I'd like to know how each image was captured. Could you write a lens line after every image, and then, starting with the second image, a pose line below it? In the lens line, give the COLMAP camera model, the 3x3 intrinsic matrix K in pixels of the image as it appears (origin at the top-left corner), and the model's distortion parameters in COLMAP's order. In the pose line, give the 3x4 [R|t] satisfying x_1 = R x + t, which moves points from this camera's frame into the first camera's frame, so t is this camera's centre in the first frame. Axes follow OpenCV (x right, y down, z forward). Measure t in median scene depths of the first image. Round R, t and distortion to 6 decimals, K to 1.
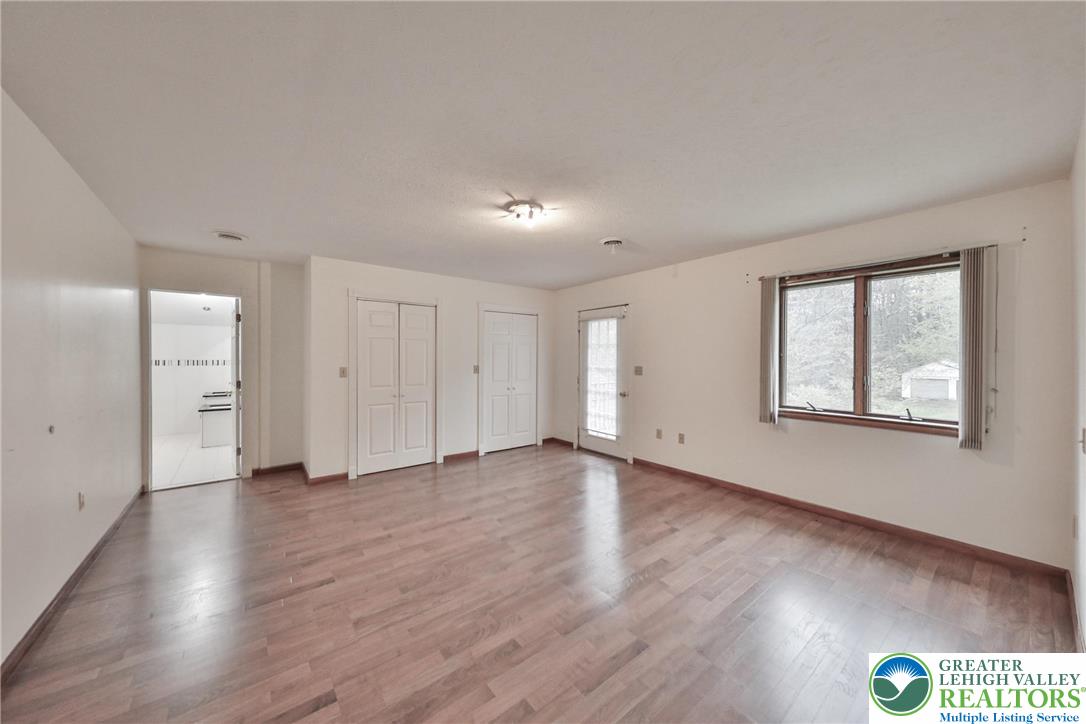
lens RADIAL K [[372.7, 0, 542.7], [0, 372.7, 362.1], [0, 0, 1]] dist [0.000562, -0.000010]
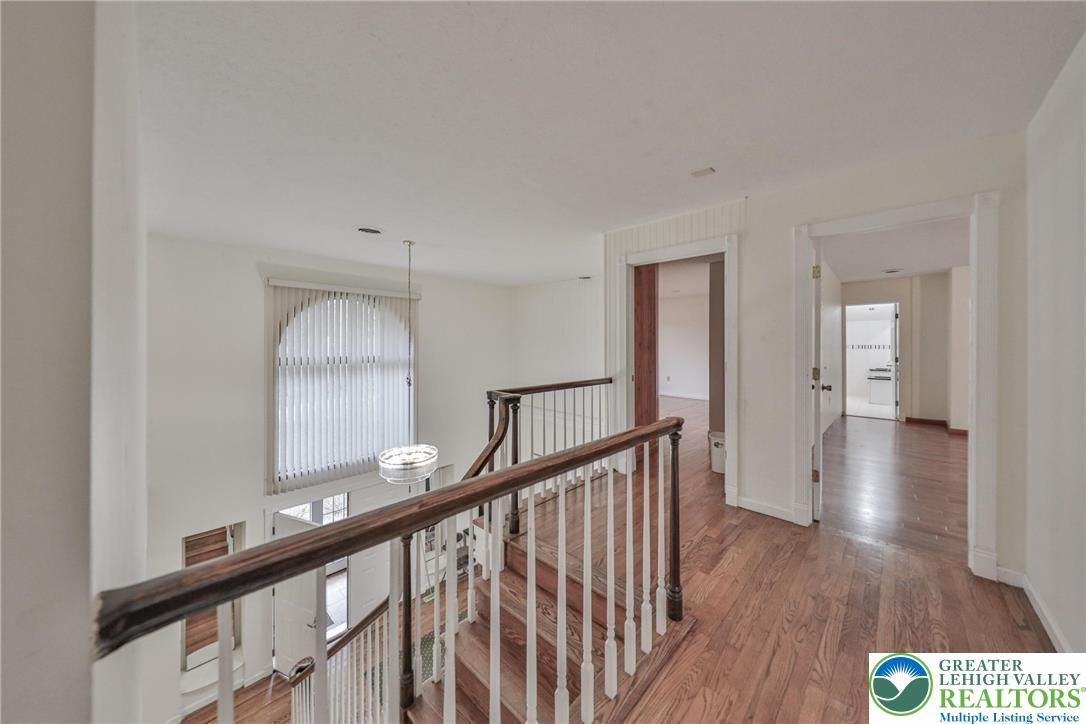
lens RADIAL K [[372.7, 0, 555.0], [0, 372.7, 344.8], [0, 0, 1]] dist [0.000562, -0.000010]
pose [[0.144475, -0.000432, -0.989508, 0.499498], [-0.004004, 0.999991, -0.001021, 0.004818], [0.989500, 0.004110, 0.144472, -0.612501]]
